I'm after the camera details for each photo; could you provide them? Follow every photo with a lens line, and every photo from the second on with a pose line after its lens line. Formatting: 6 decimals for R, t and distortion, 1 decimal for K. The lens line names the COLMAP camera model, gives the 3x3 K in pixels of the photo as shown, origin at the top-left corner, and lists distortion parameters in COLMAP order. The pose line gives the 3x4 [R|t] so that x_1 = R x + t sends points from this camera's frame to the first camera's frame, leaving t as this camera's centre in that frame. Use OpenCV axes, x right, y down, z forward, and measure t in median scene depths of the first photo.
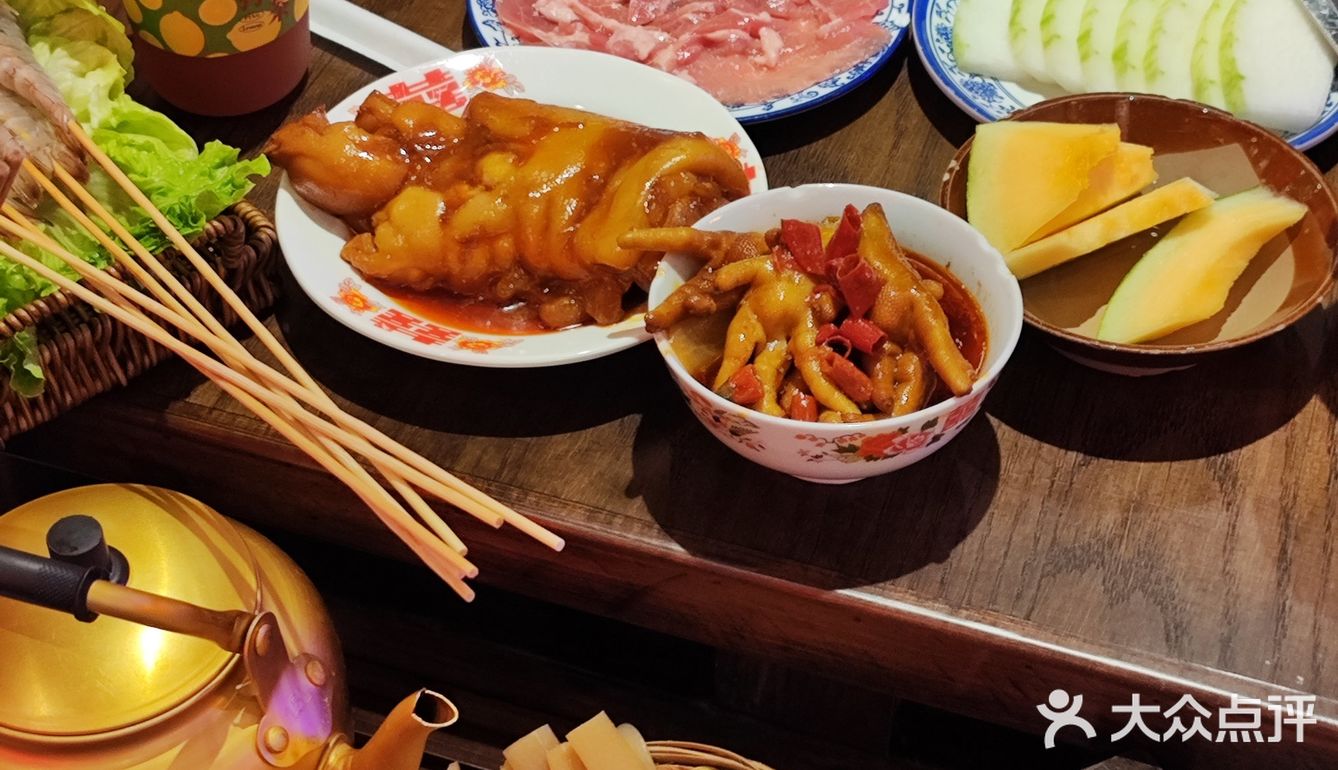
lens RADIAL K [[2474.2, 0, 669.0], [0, 2474.2, 385.0], [0, 0, 1]] dist [-0.072105, 0.943761]
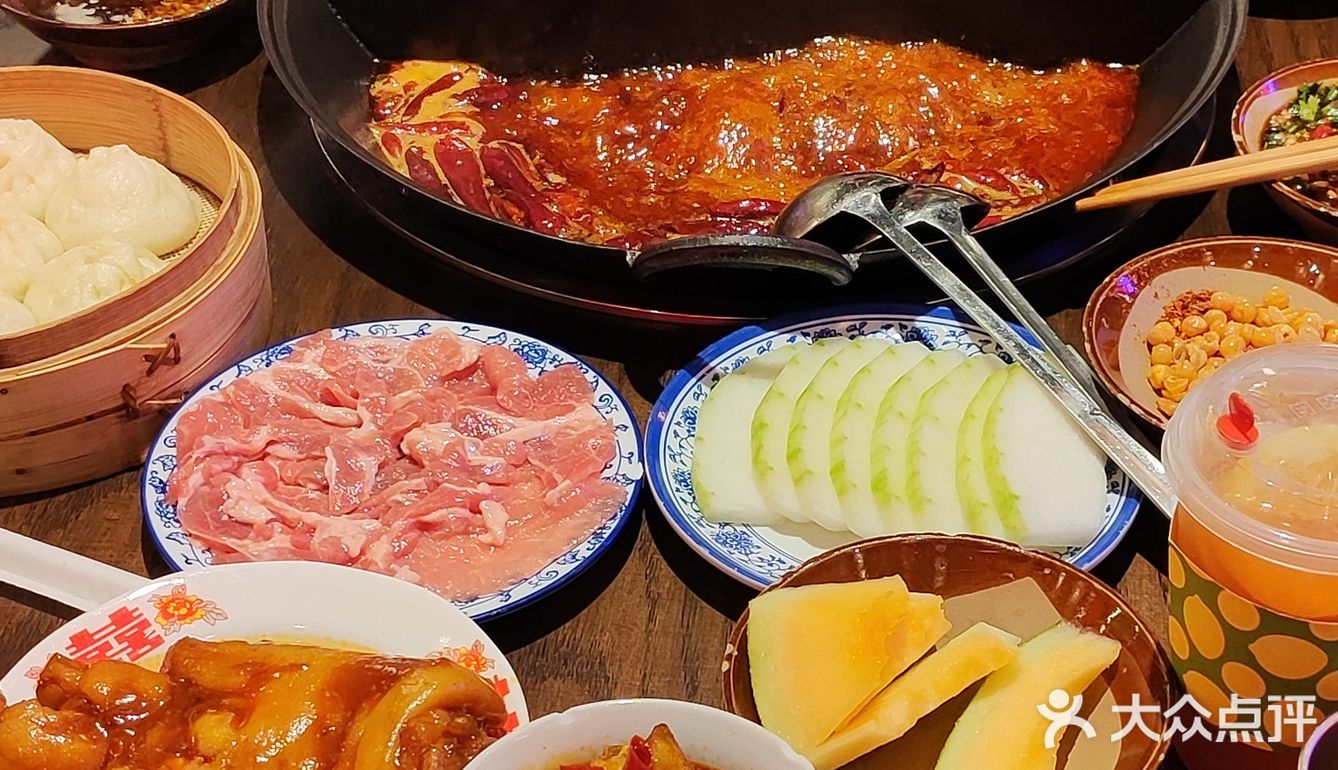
lens RADIAL K [[2474.2, 0, 669.0], [0, 2474.2, 385.0], [0, 0, 1]] dist [-0.072105, 0.943761]
pose [[0.980699, -0.127009, 0.148656, -0.024438], [0.142452, 0.984911, -0.098279, -0.090698], [-0.133931, 0.117558, 0.983993, 0.107738]]
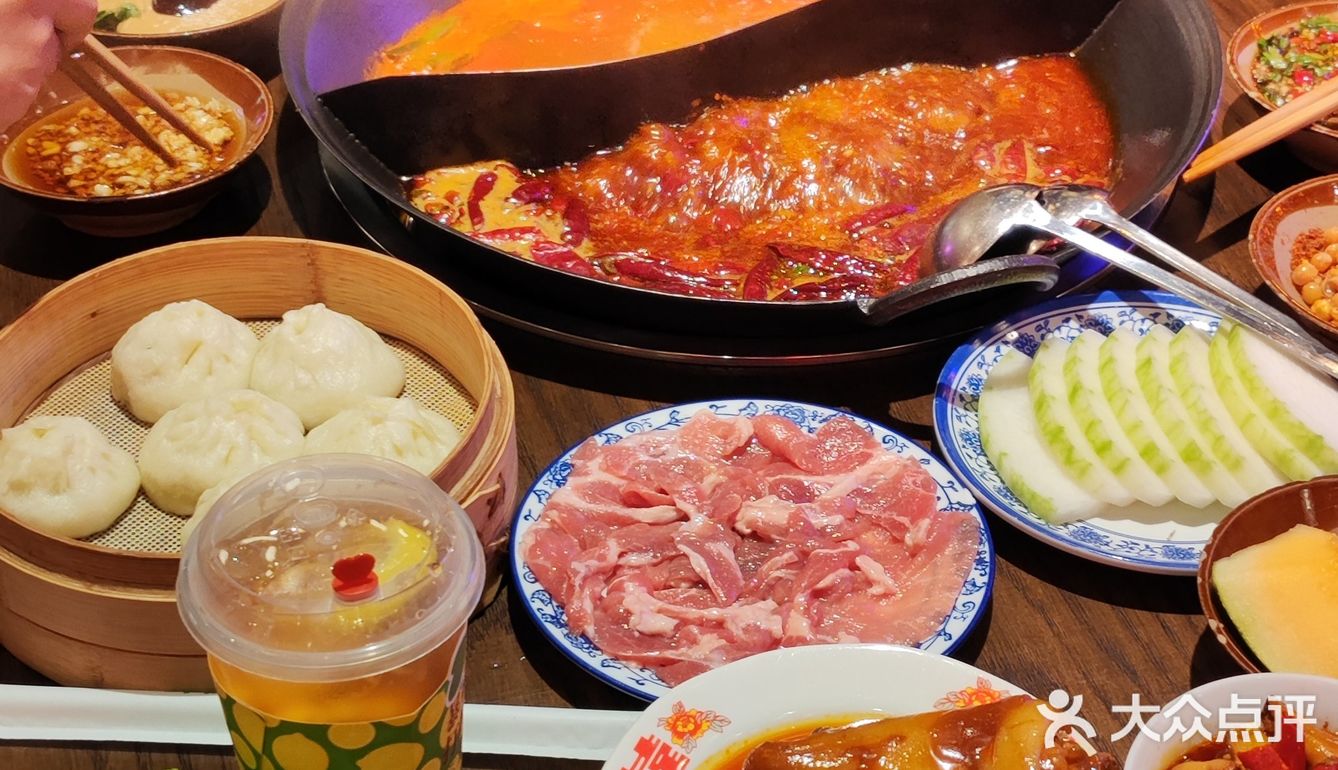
lens RADIAL K [[2474.2, 0, 669.0], [0, 2474.2, 385.0], [0, 0, 1]] dist [-0.072105, 0.943761]
pose [[0.828156, -0.330651, 0.452578, -0.435501], [0.378444, 0.925480, -0.016352, -0.222538], [-0.413445, 0.184817, 0.891575, 0.185734]]
